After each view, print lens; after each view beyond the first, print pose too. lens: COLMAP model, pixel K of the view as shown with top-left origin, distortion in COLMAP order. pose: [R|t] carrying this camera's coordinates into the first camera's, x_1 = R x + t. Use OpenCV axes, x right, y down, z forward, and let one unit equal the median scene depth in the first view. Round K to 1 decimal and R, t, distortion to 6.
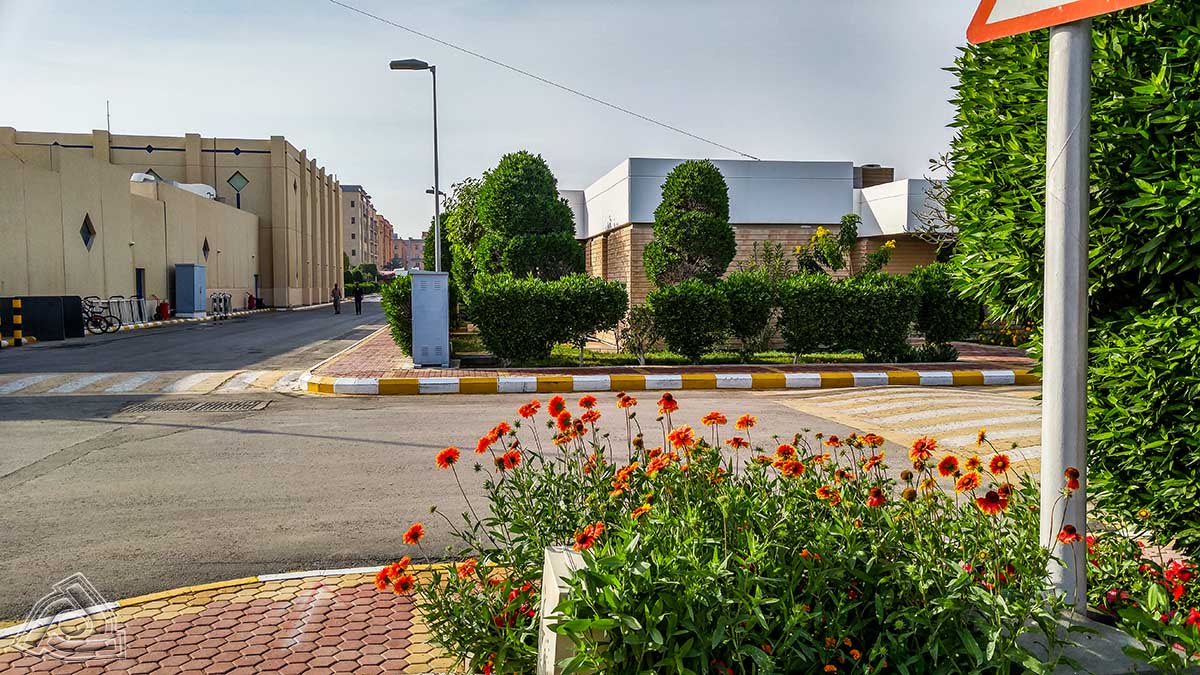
lens RADIAL K [[946.2, 0, 600.3], [0, 946.2, 317.3], [0, 0, 1]] dist [0.002649, 0.136479]
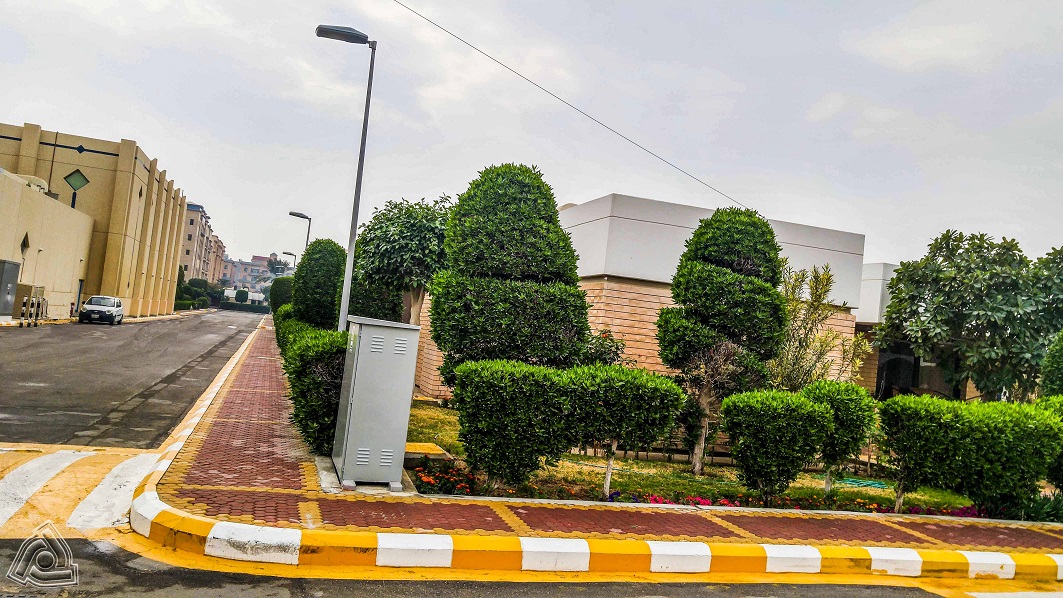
lens RADIAL K [[838.2, 0, 531.8], [0, 838.2, 281.1], [0, 0, 1]] dist [0.002649, 0.136479]
pose [[0.983488, 0.119312, 0.136072, -0.036519], [-0.106316, 0.989382, -0.099099, -0.006933], [-0.146451, 0.082996, 0.985730, 0.101736]]
